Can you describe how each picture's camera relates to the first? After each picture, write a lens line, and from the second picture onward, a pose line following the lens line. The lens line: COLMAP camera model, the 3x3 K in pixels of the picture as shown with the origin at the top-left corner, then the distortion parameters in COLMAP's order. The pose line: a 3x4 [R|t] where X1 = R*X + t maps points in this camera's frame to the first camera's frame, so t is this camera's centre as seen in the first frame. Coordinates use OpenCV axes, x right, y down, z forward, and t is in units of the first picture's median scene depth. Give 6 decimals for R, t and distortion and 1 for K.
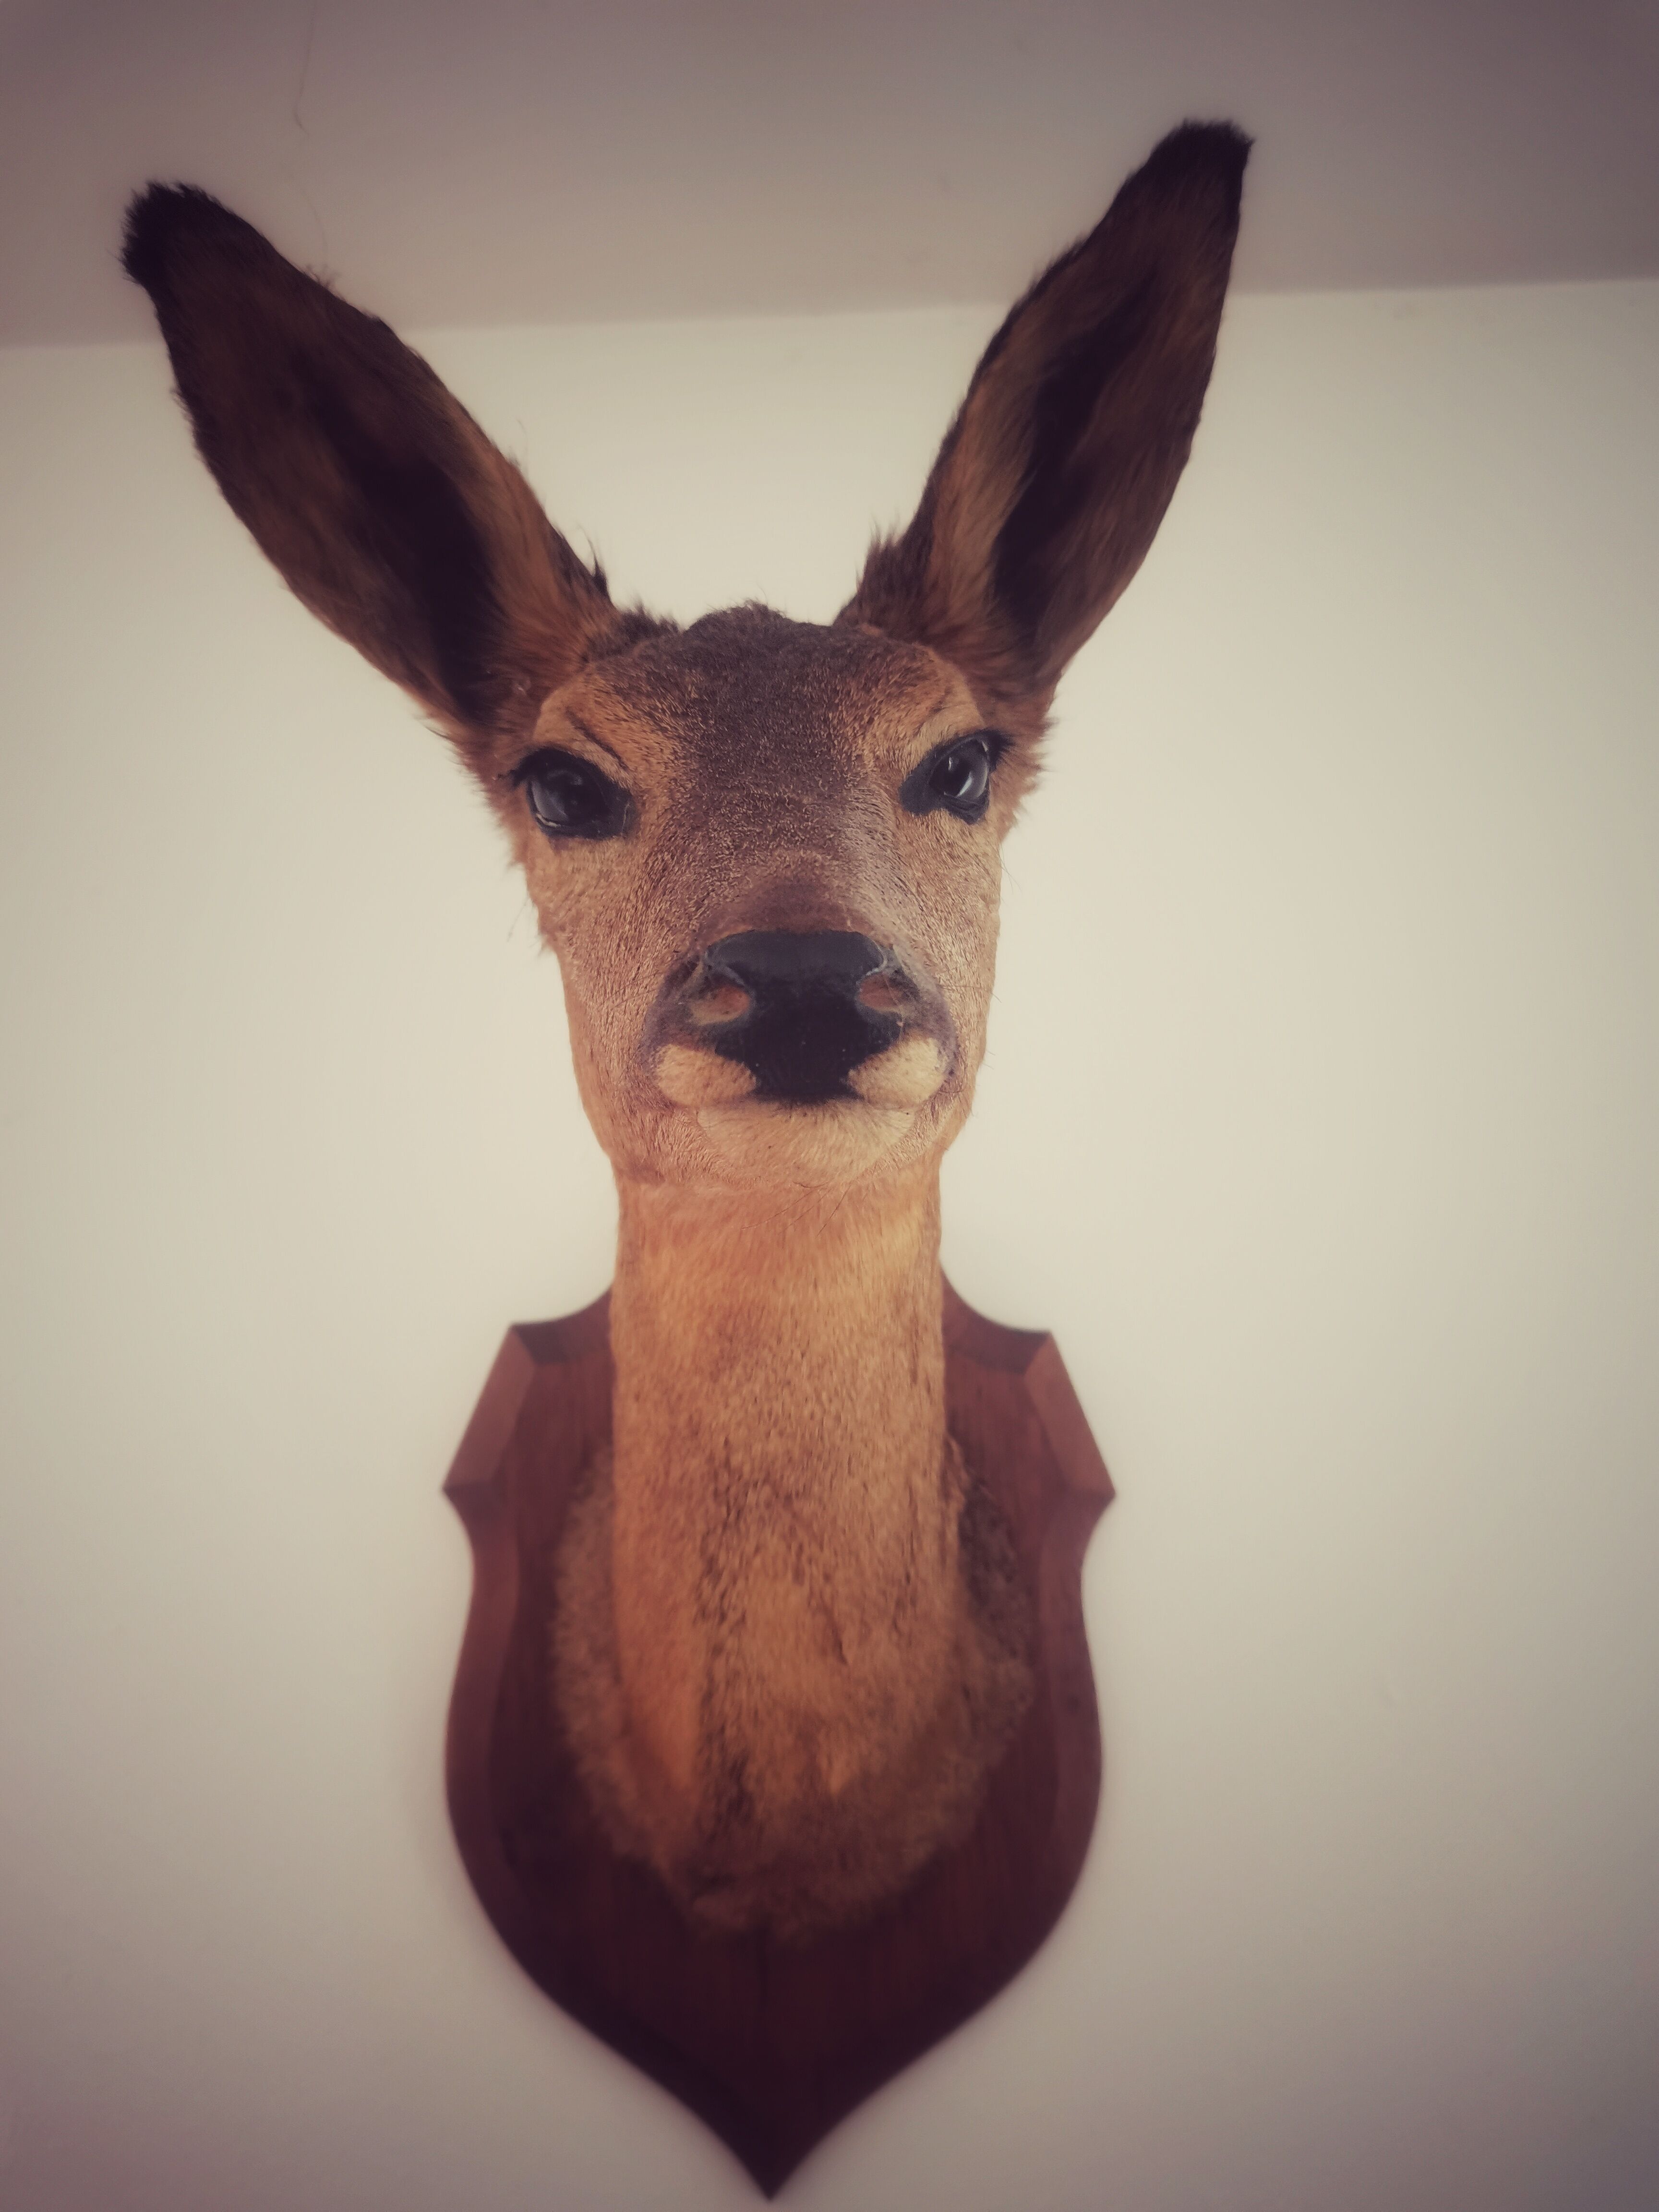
lens RADIAL K [[1691.3, 0, 829.5], [0, 1691.3, 1106.0], [0, 0, 1]] dist [-0.006715, -0.003936]
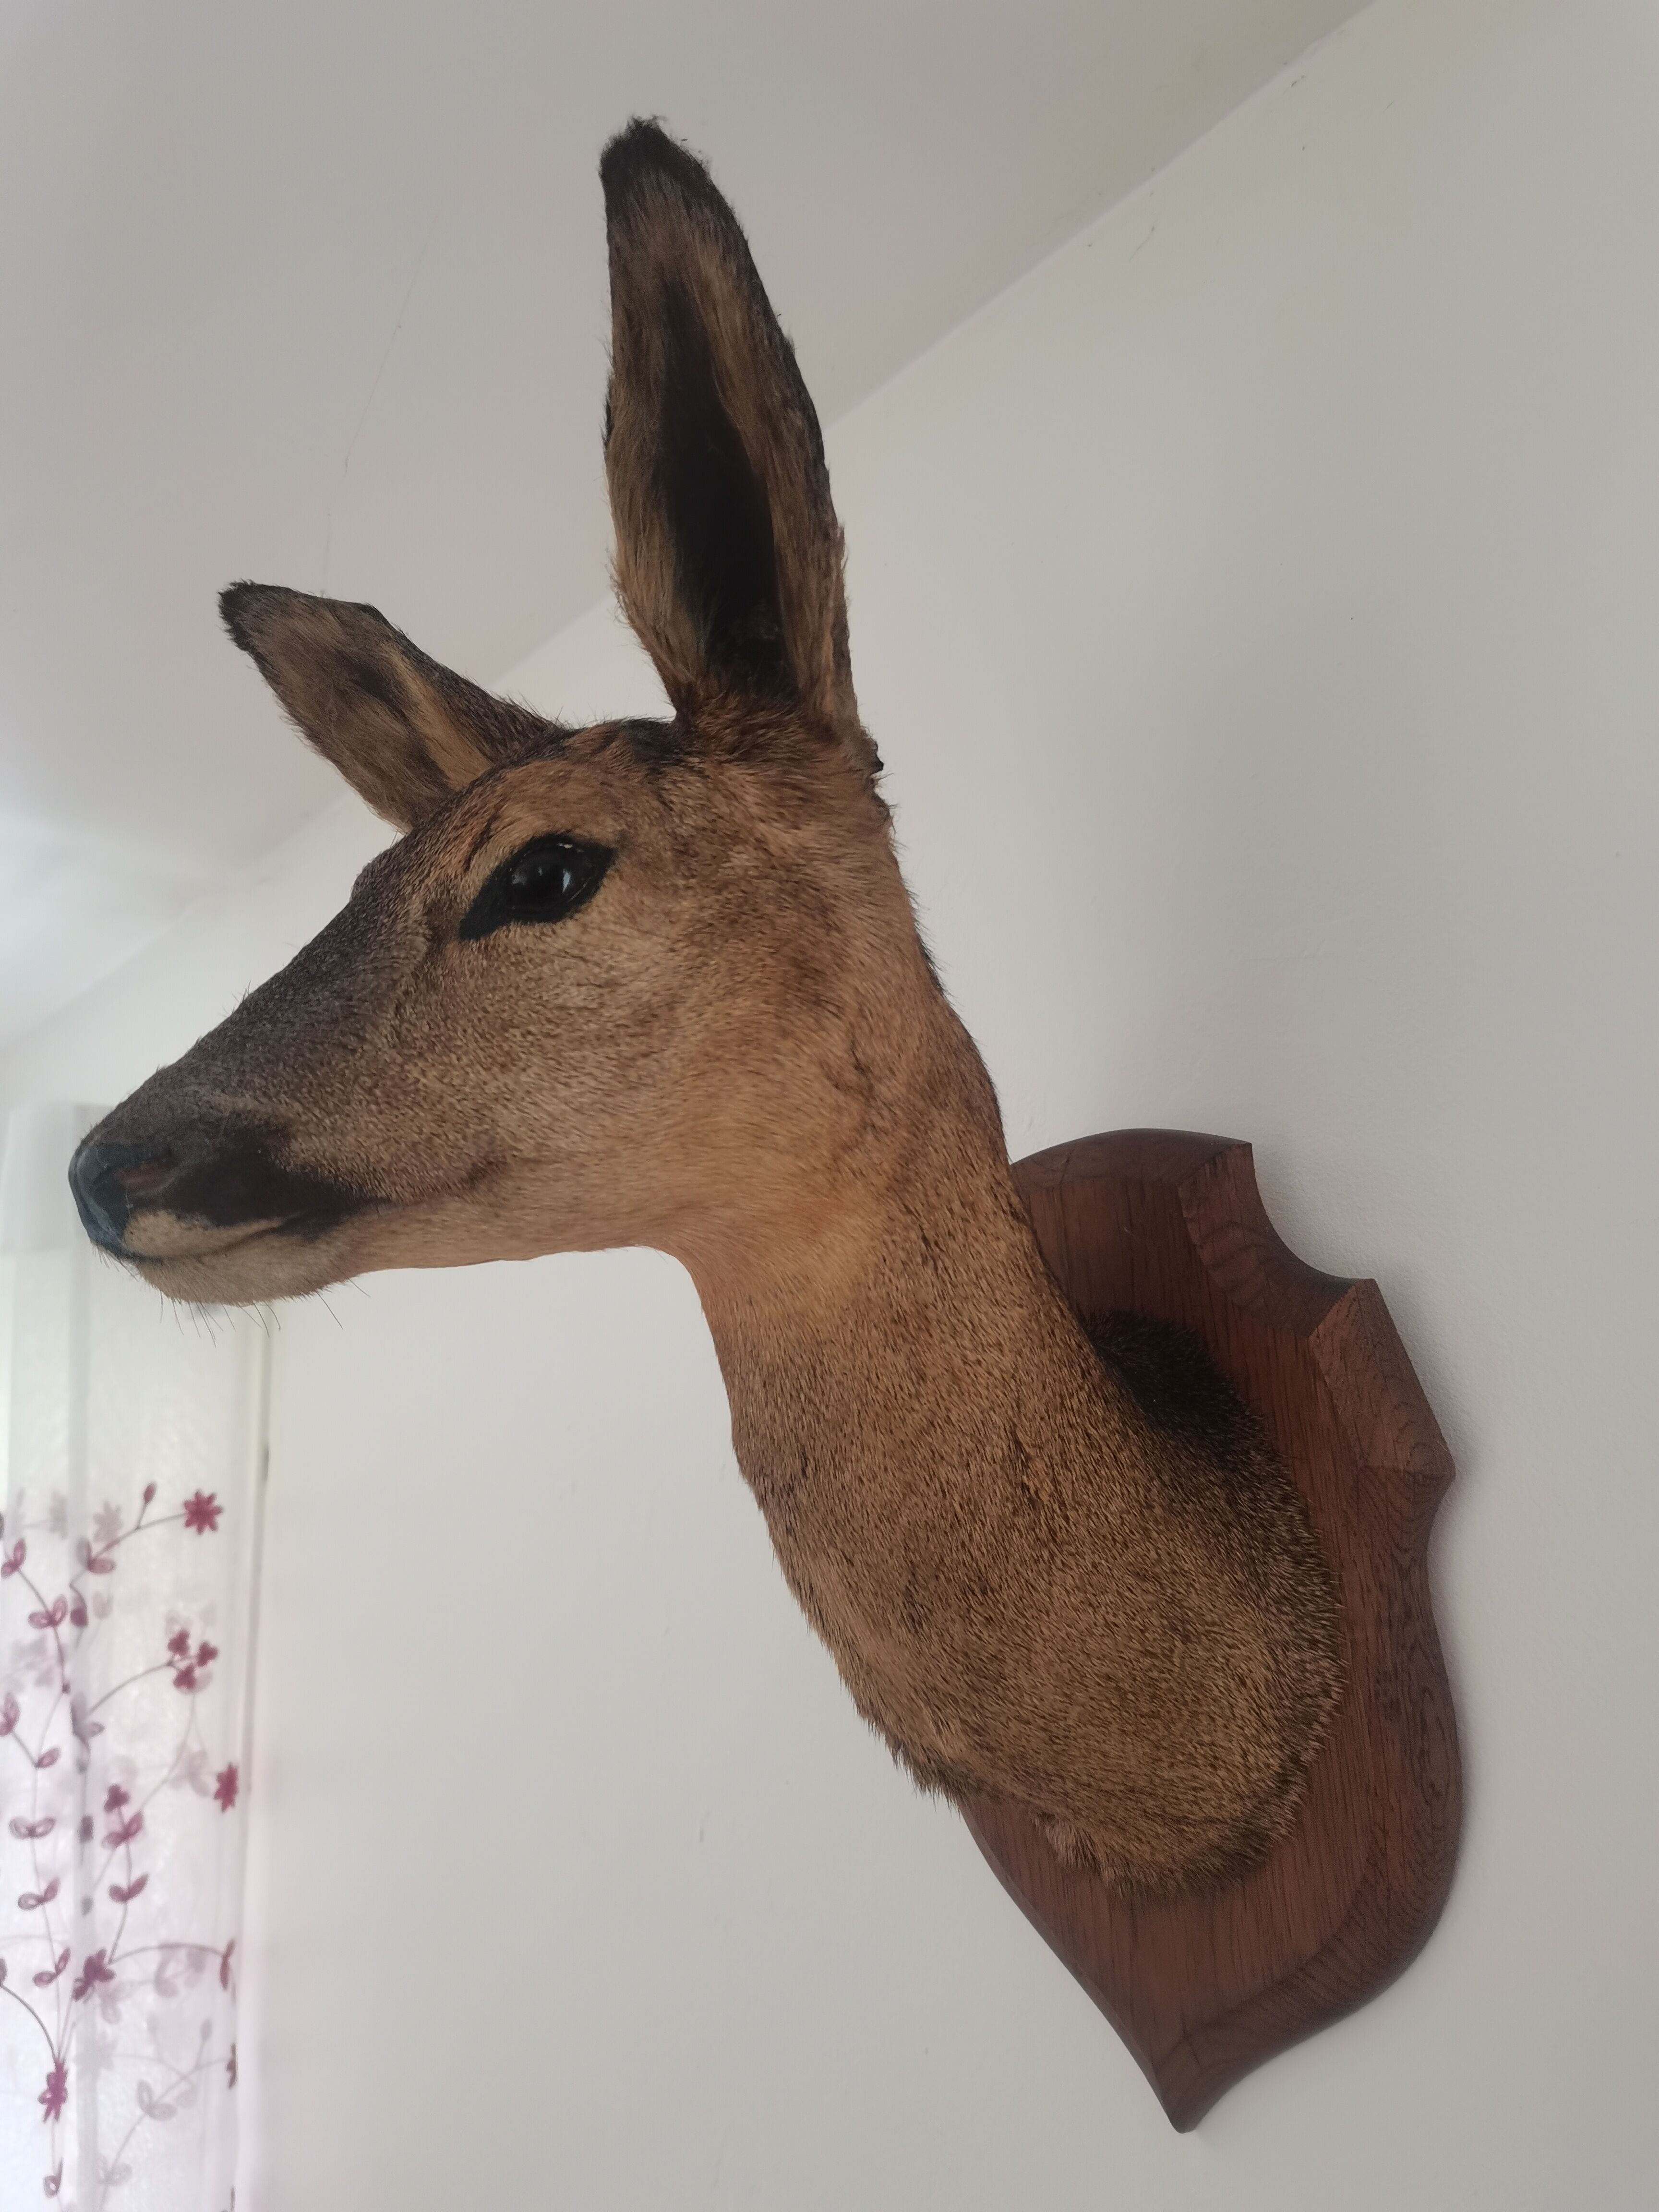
lens RADIAL K [[1691.3, 0, 829.5], [0, 1691.3, 1106.0], [0, 0, 1]] dist [-0.006715, -0.003936]
pose [[0.625803, -0.104805, -0.772908, 0.900340], [0.184215, 0.982757, 0.015894, -0.028981], [0.757915, -0.152328, 0.634319, 0.361844]]
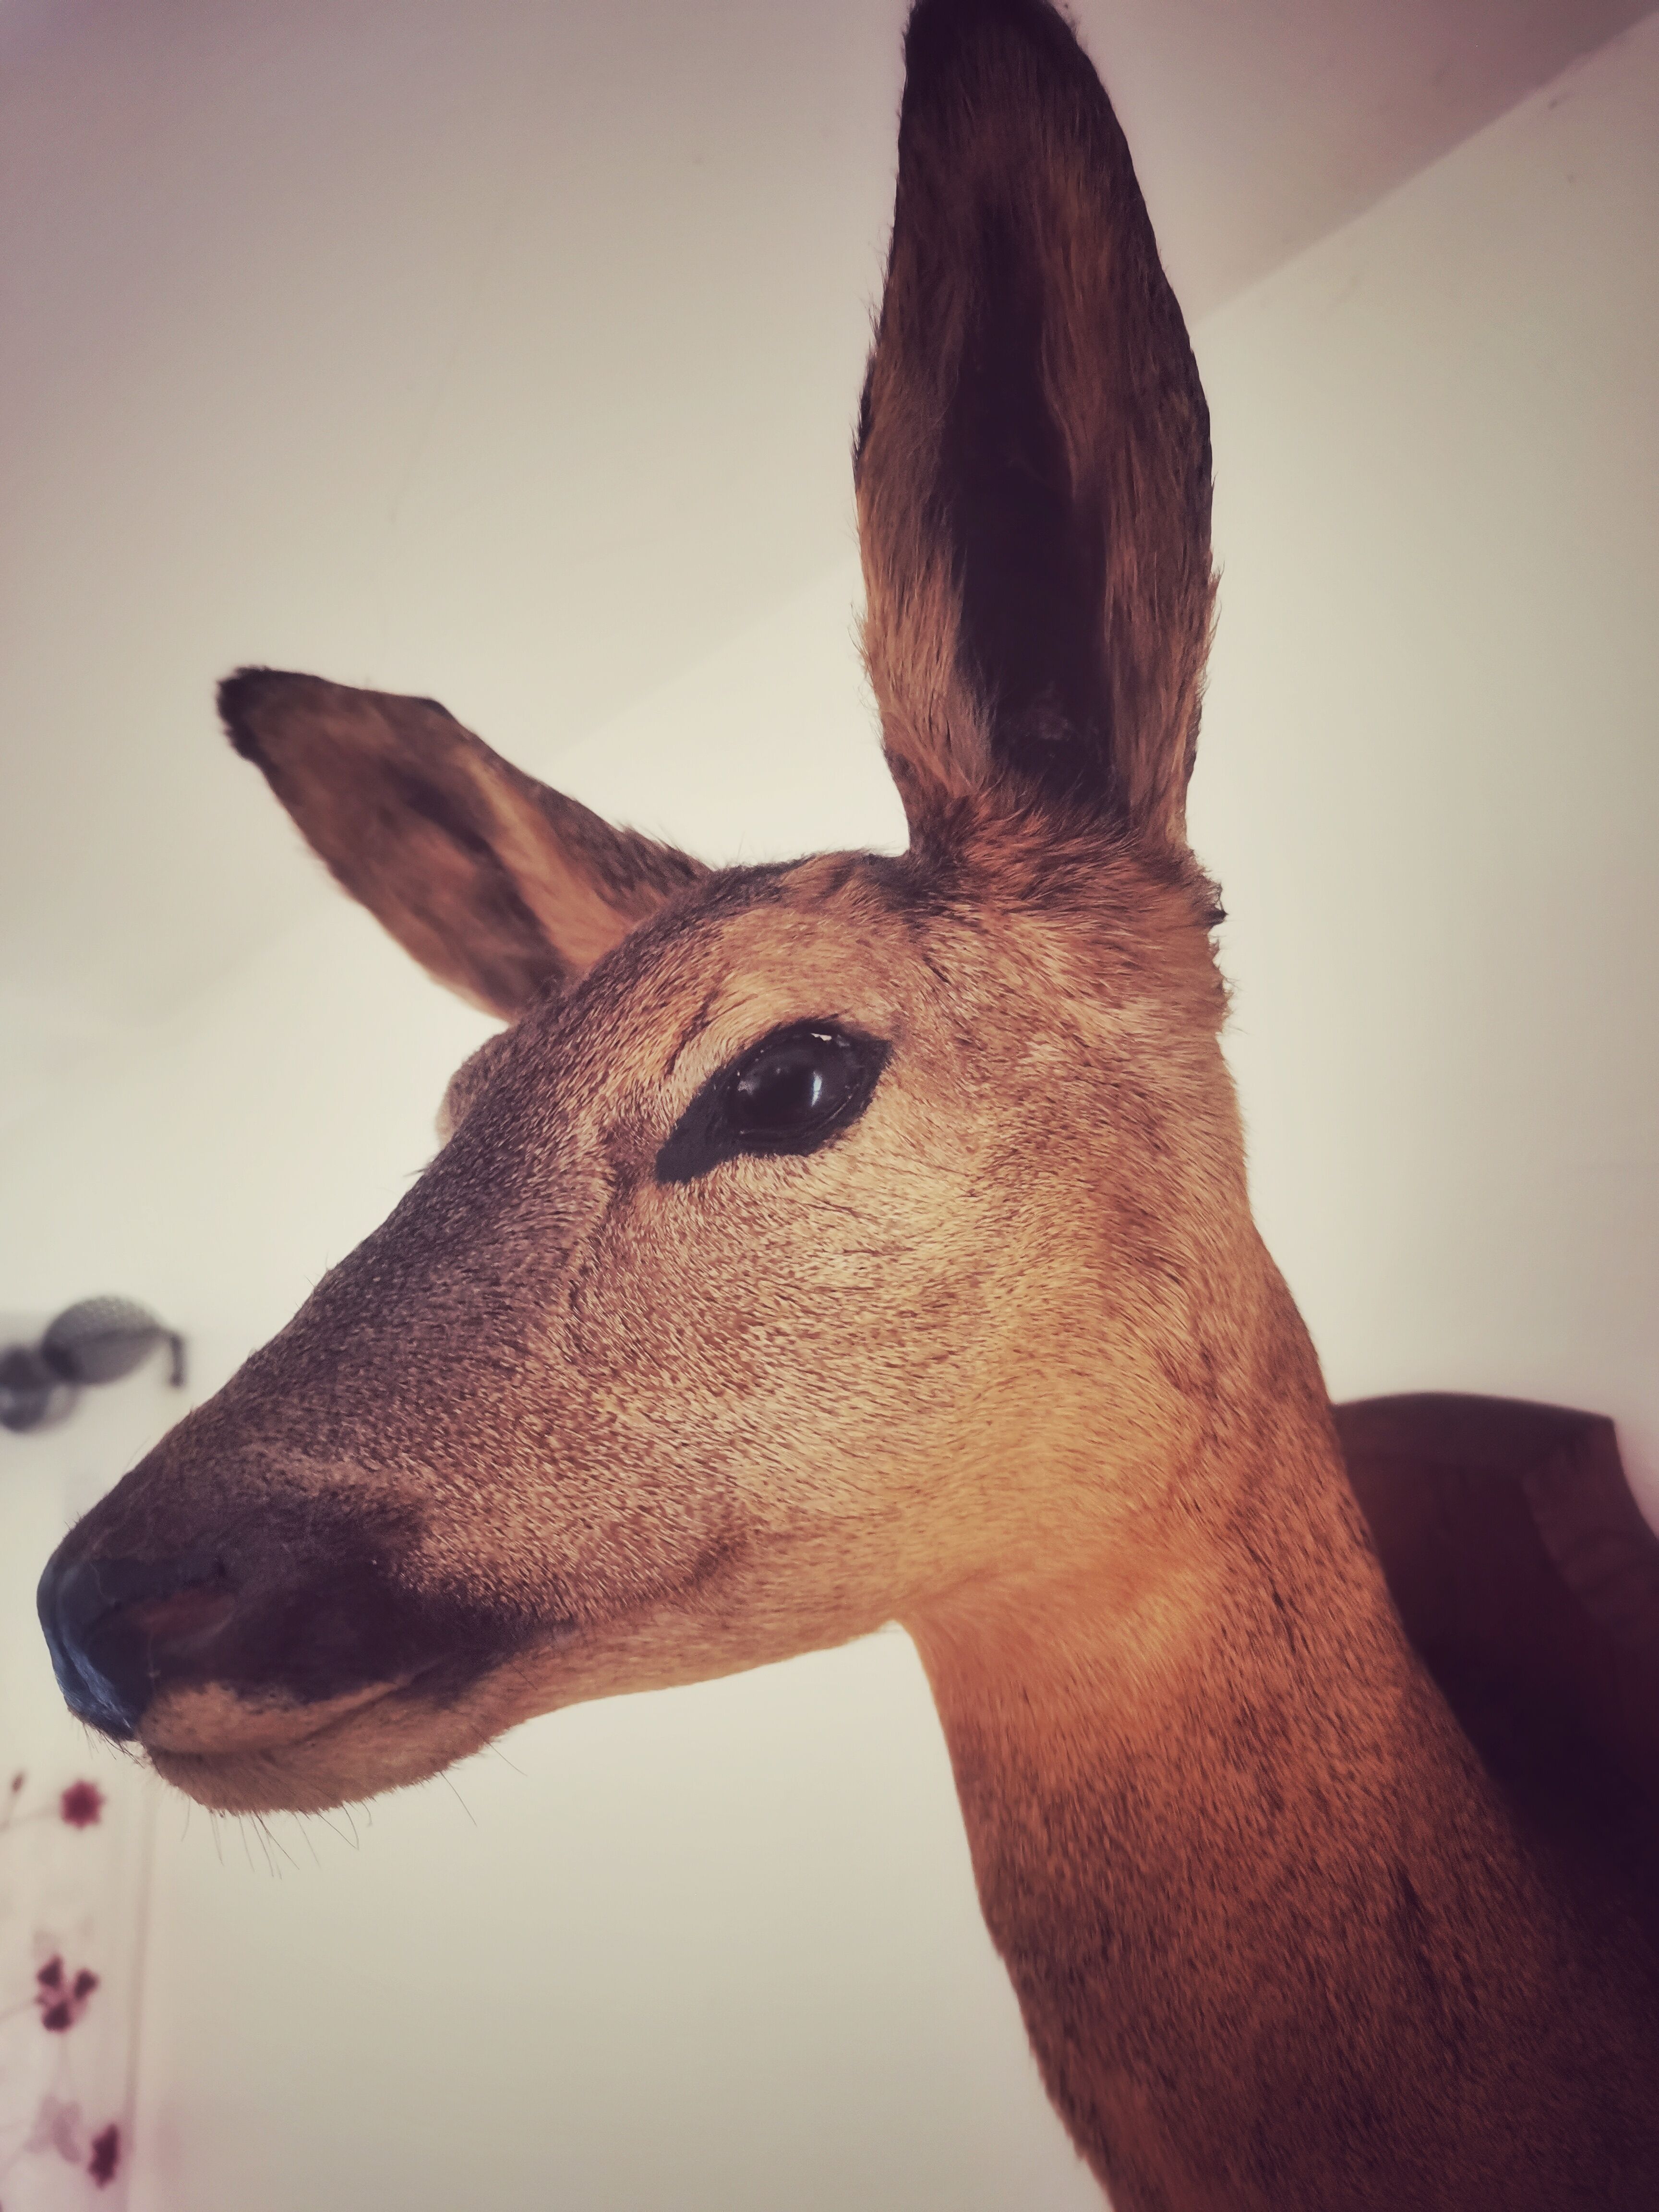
lens RADIAL K [[1740.8, 0, 829.7], [0, 1740.8, 1095.1], [0, 0, 1]] dist [-0.013947, -0.000010]
pose [[0.671821, -0.179931, -0.718528, 0.539171], [0.191290, 0.979287, -0.066375, -0.122385], [0.715587, -0.092855, 0.692324, 0.435414]]
